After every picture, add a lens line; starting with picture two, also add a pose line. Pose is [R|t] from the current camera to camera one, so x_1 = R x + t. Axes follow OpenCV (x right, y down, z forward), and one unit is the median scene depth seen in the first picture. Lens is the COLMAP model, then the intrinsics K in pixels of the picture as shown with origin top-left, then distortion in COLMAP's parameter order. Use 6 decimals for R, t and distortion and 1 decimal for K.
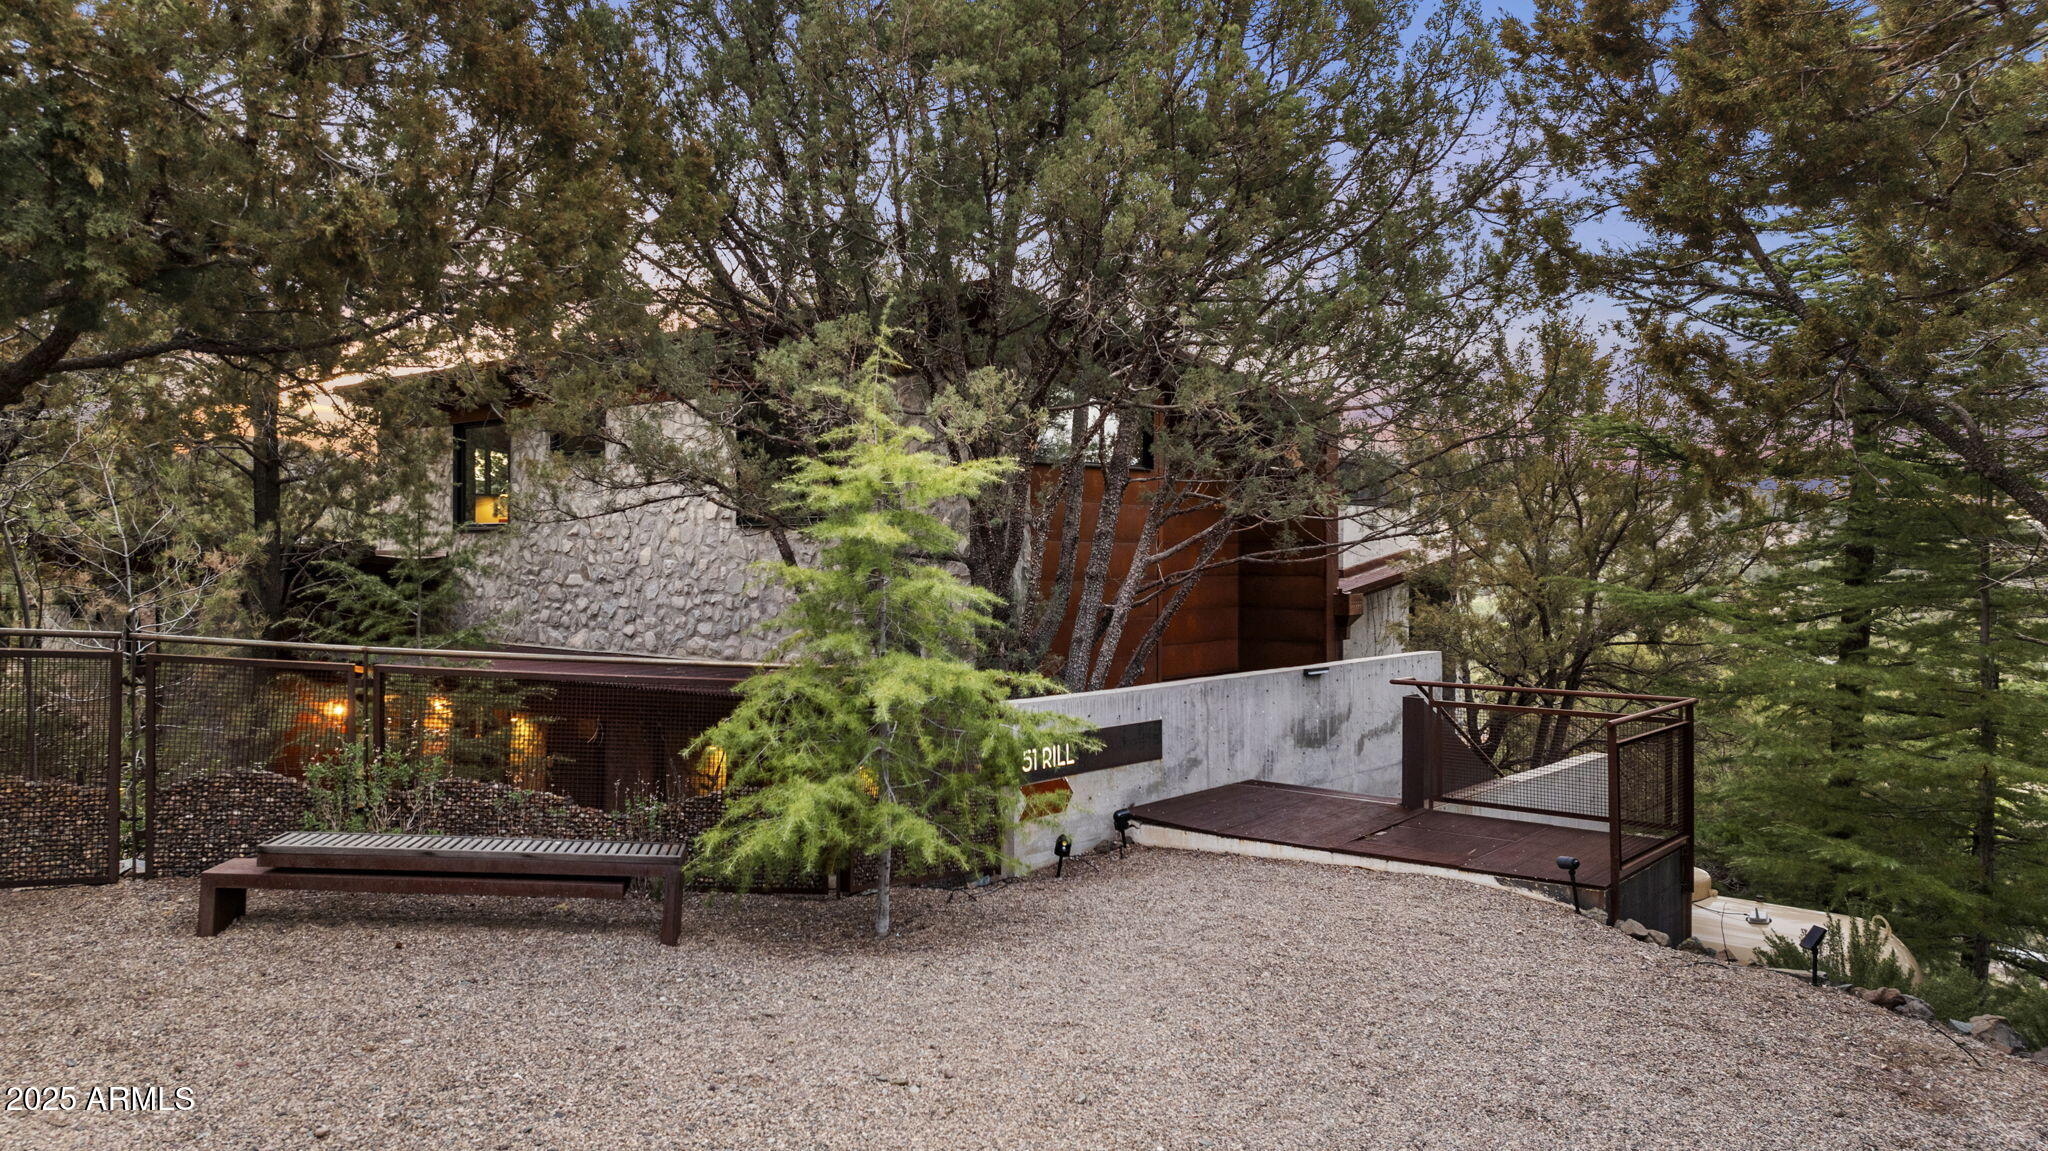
lens RADIAL K [[1396.4, 0, 1026.3], [0, 1396.4, 641.0], [0, 0, 1]] dist [0.037693, 0.003565]
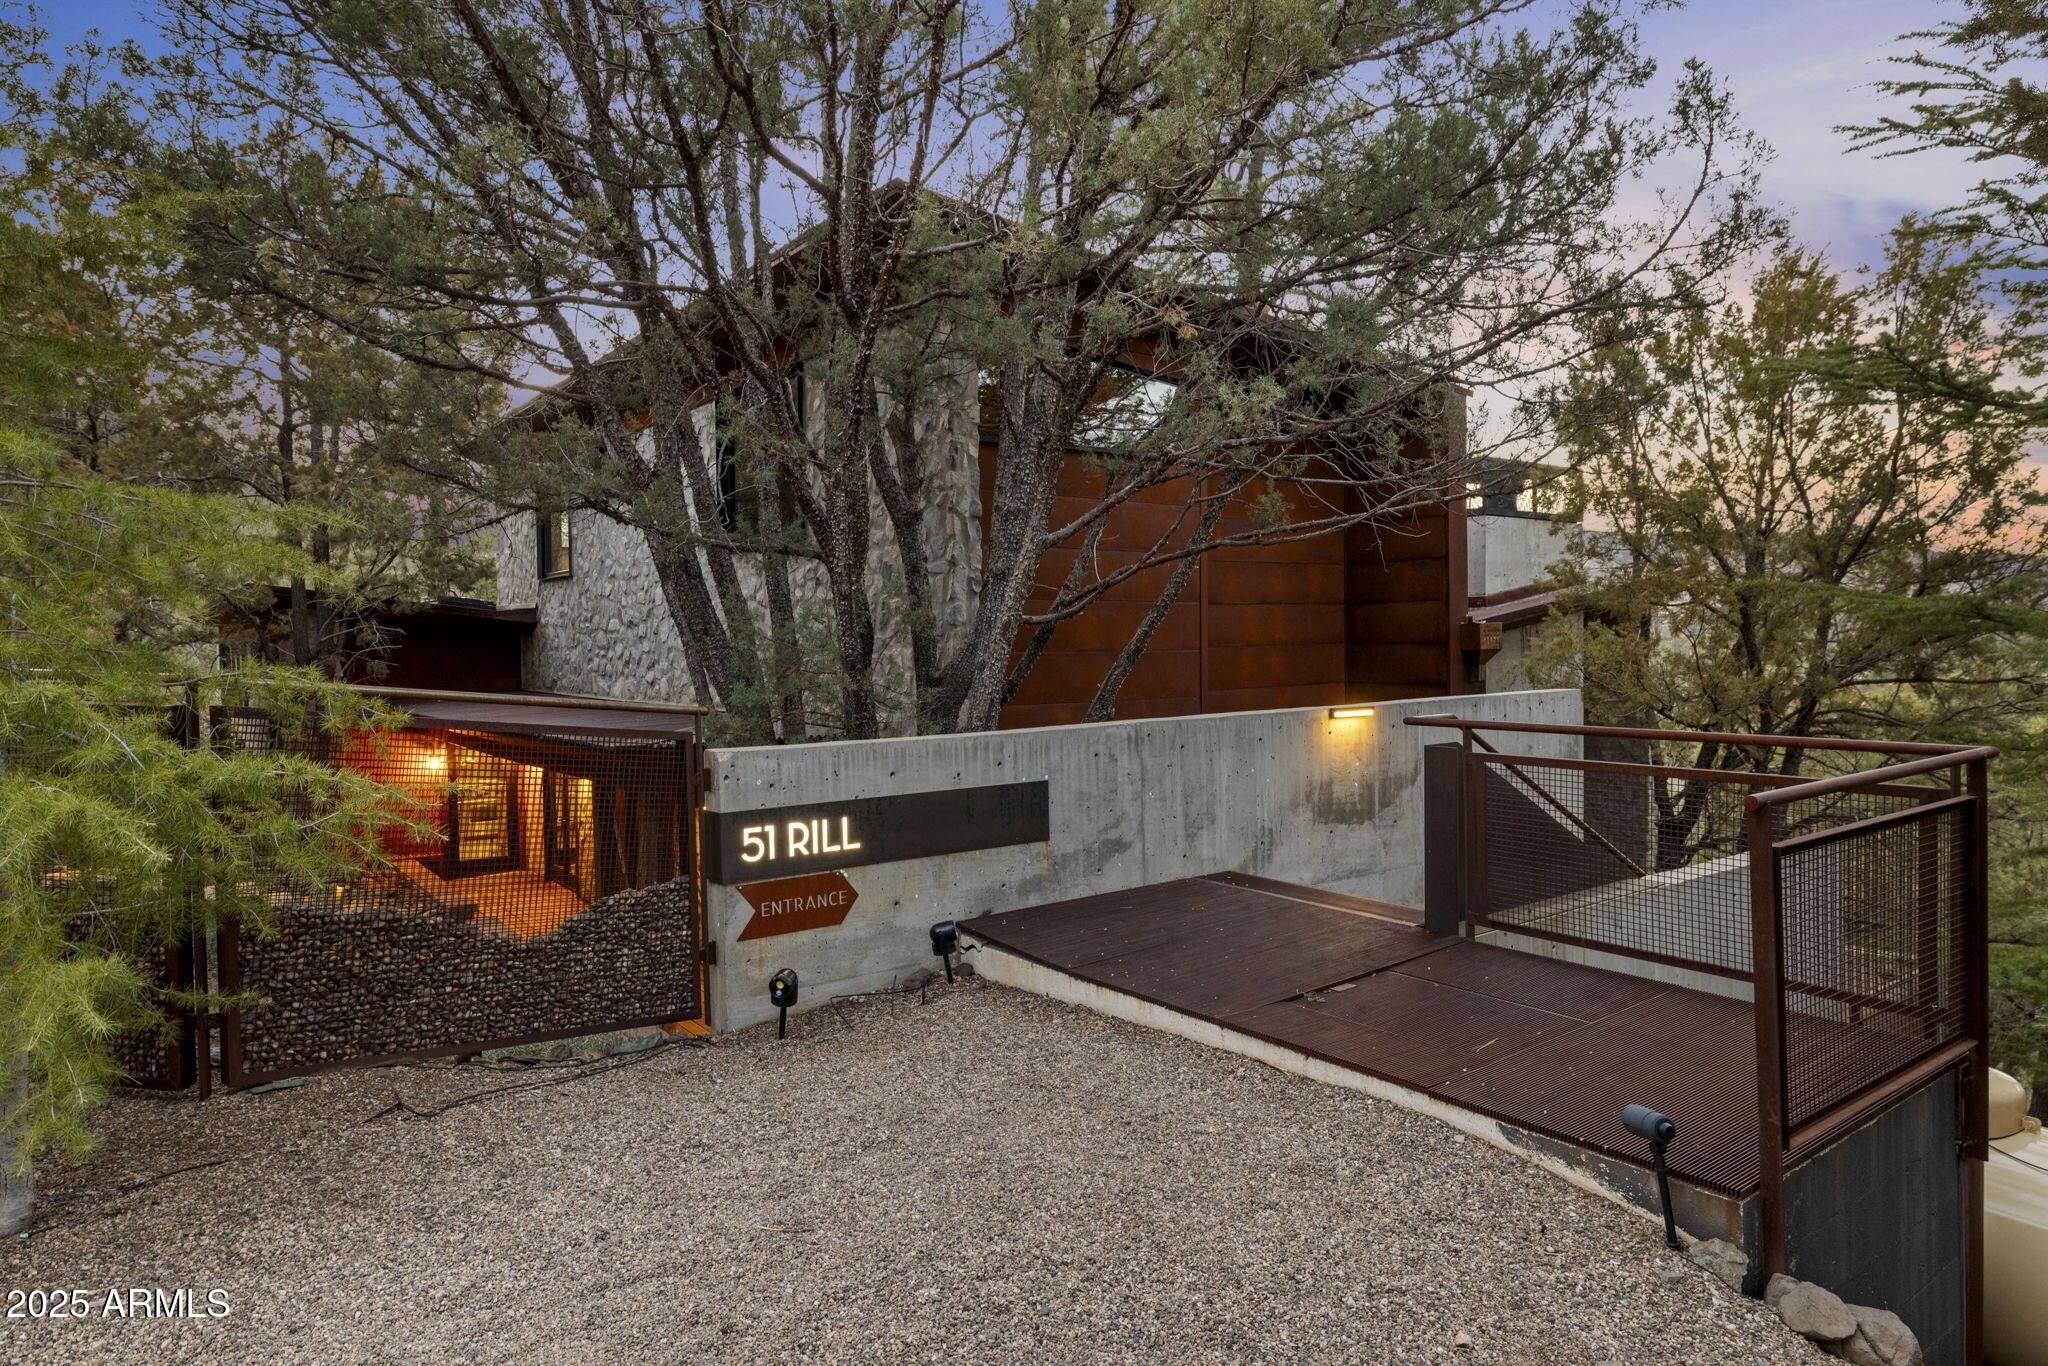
lens RADIAL K [[1226.3, 0, 1022.5], [0, 1226.3, 702.1], [0, 0, 1]] dist [0.004266, 0.018367]
pose [[0.975710, -0.003569, -0.219038, 0.203769], [0.002186, 0.999976, -0.006554, 0.022887], [0.219056, 0.005916, 0.975694, 0.427141]]
